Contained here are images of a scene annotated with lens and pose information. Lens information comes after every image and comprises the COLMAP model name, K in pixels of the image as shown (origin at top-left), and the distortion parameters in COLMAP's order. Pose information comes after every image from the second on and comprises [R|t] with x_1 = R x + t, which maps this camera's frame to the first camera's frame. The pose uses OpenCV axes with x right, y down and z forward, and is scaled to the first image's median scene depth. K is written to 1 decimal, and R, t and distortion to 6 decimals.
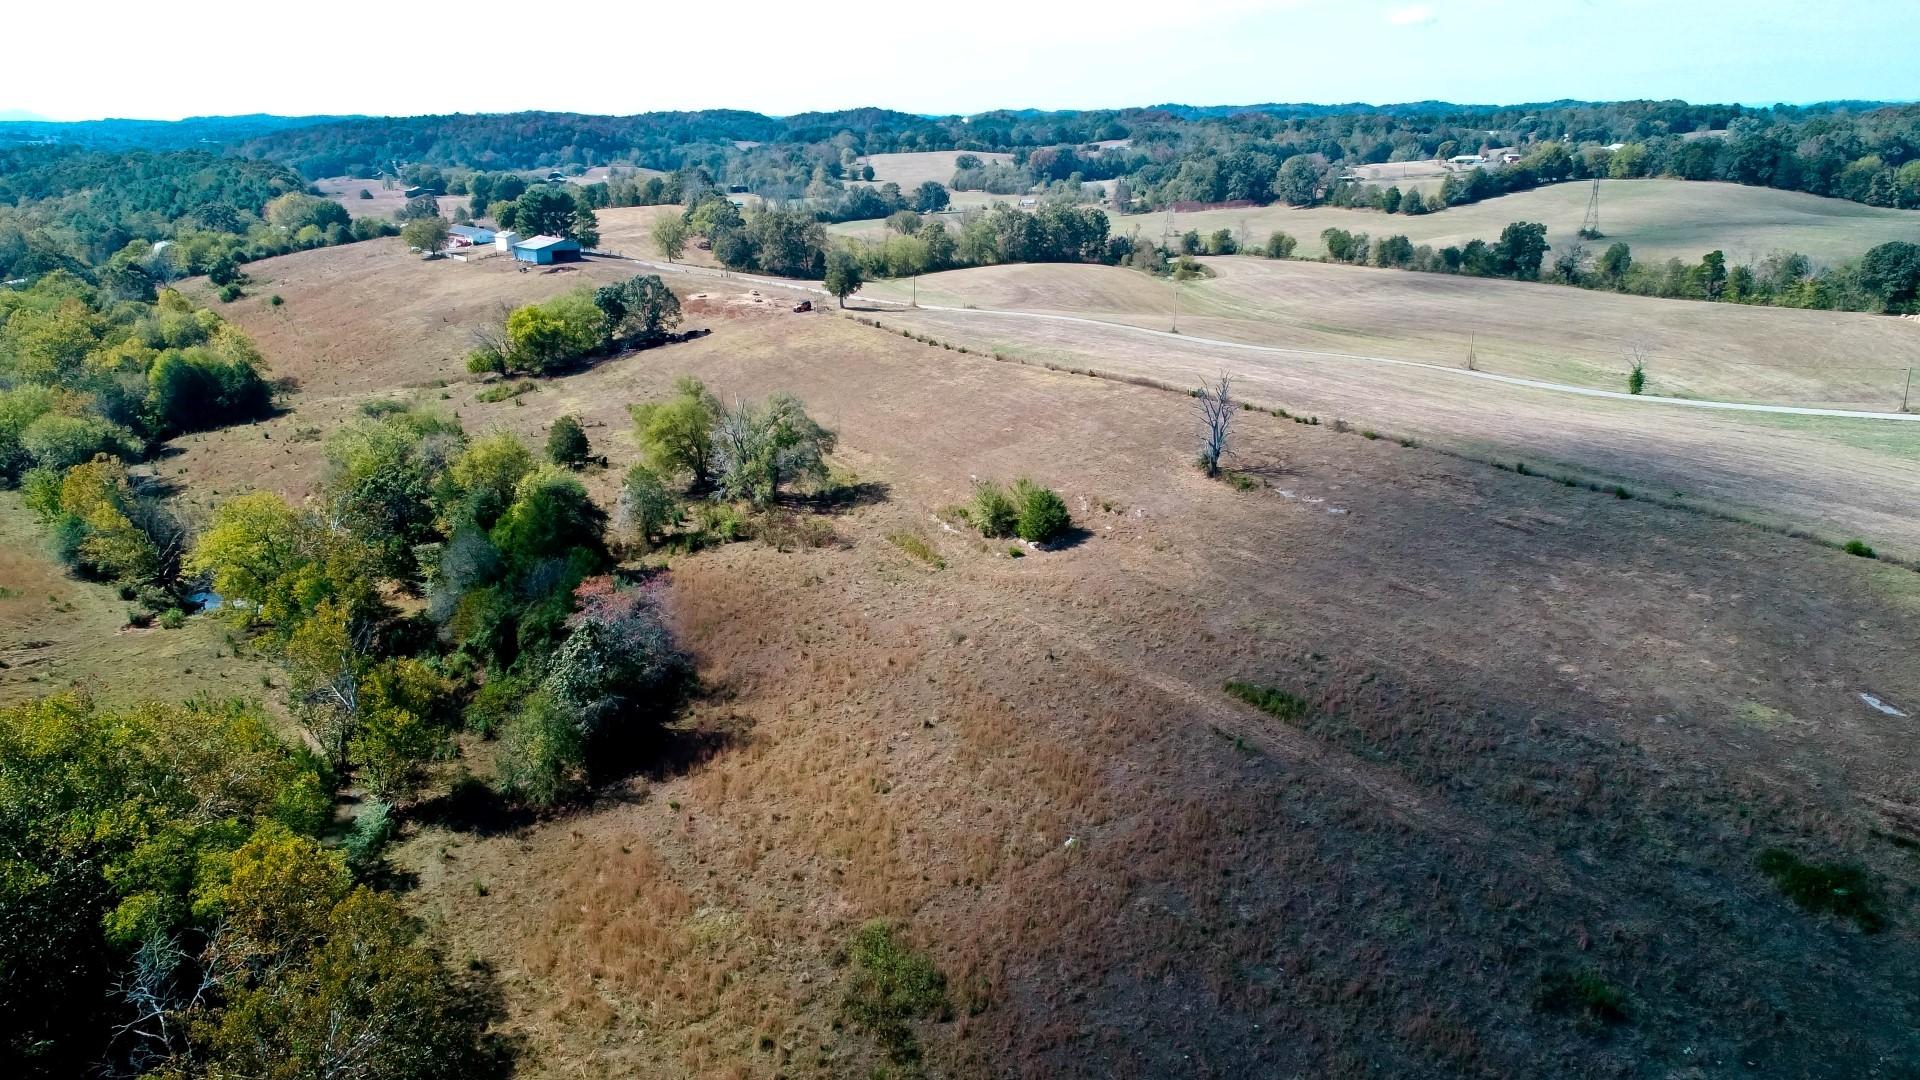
lens RADIAL K [[1276.7, 0, 961.5], [0, 1276.7, 542.2], [0, 0, 1]] dist [0.000779, -0.004231]
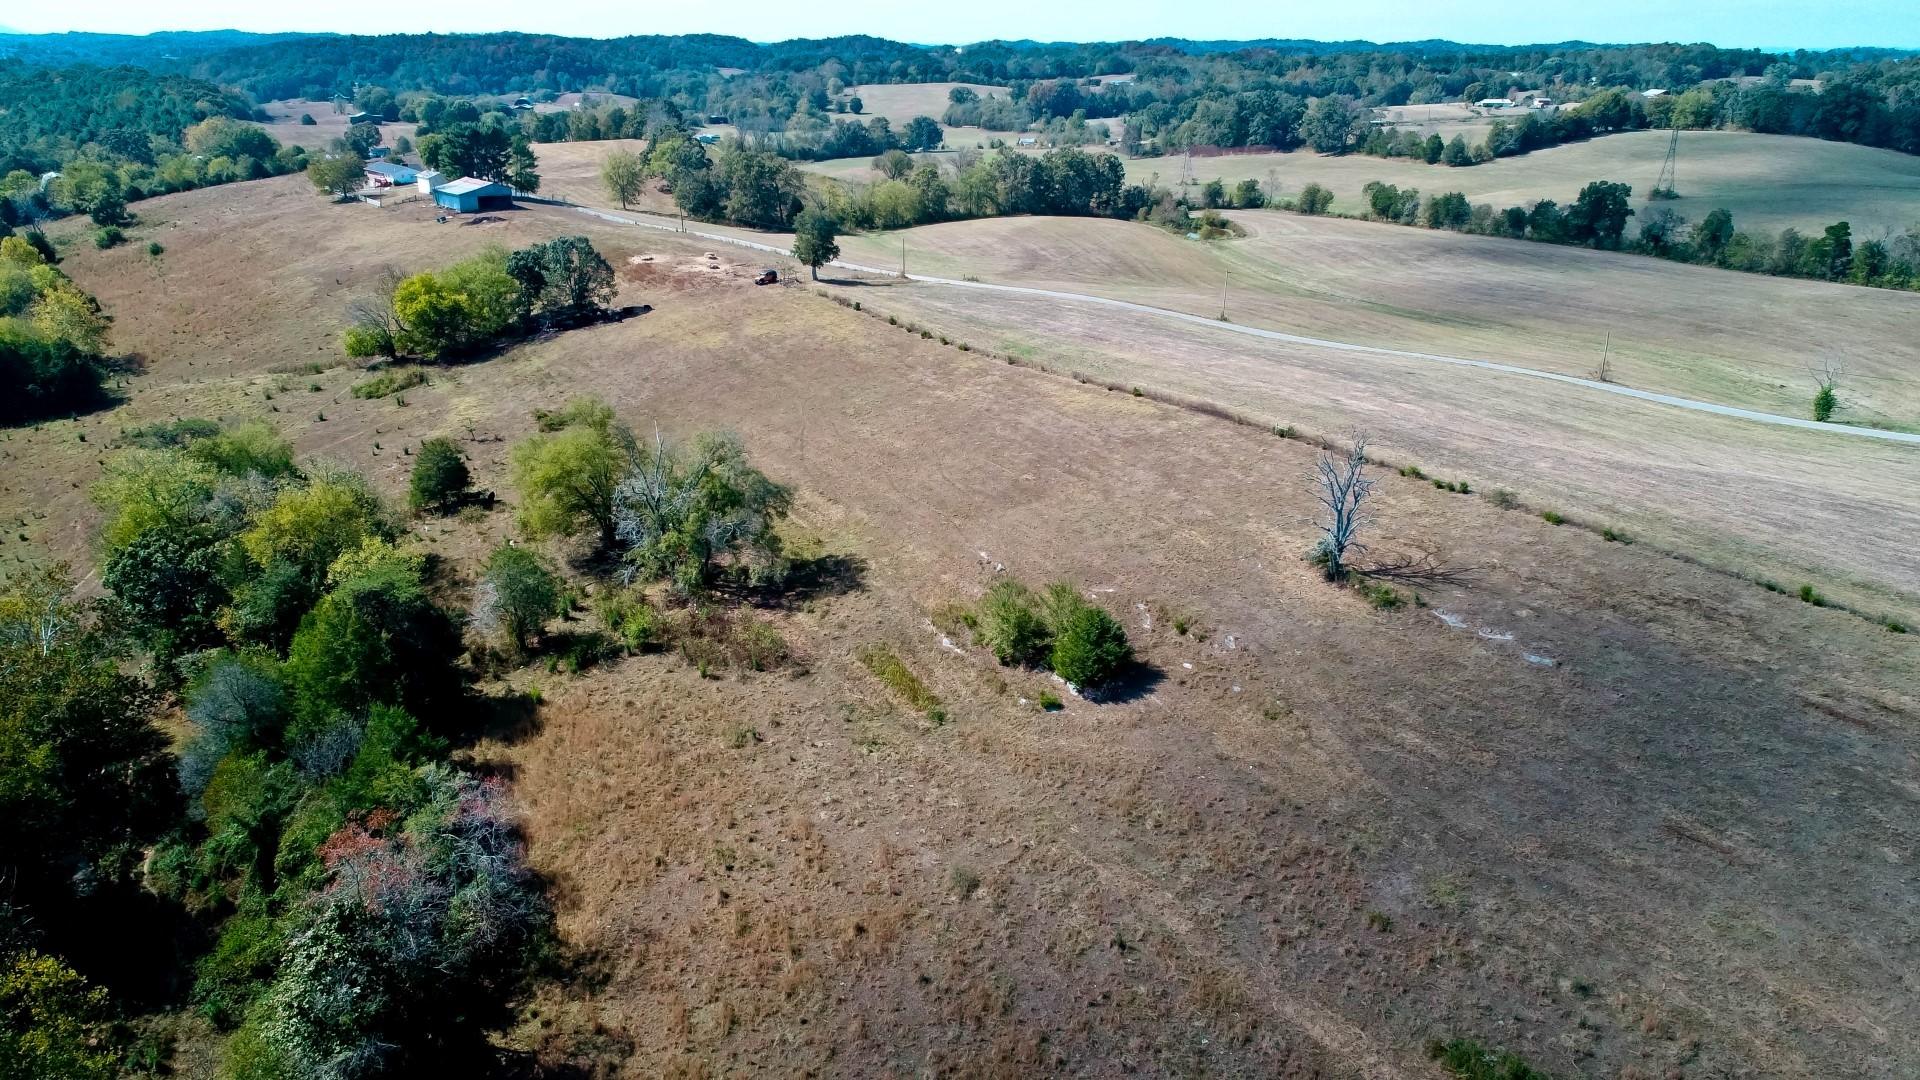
lens RADIAL K [[1276.7, 0, 957.4], [0, 1276.7, 538.3], [0, 0, 1]] dist [0.000779, -0.004231]
pose [[0.999830, 0.016018, 0.009093, -0.007788], [-0.016418, 0.998818, 0.045745, -0.061999], [-0.008349, -0.045886, 0.998912, 0.189841]]
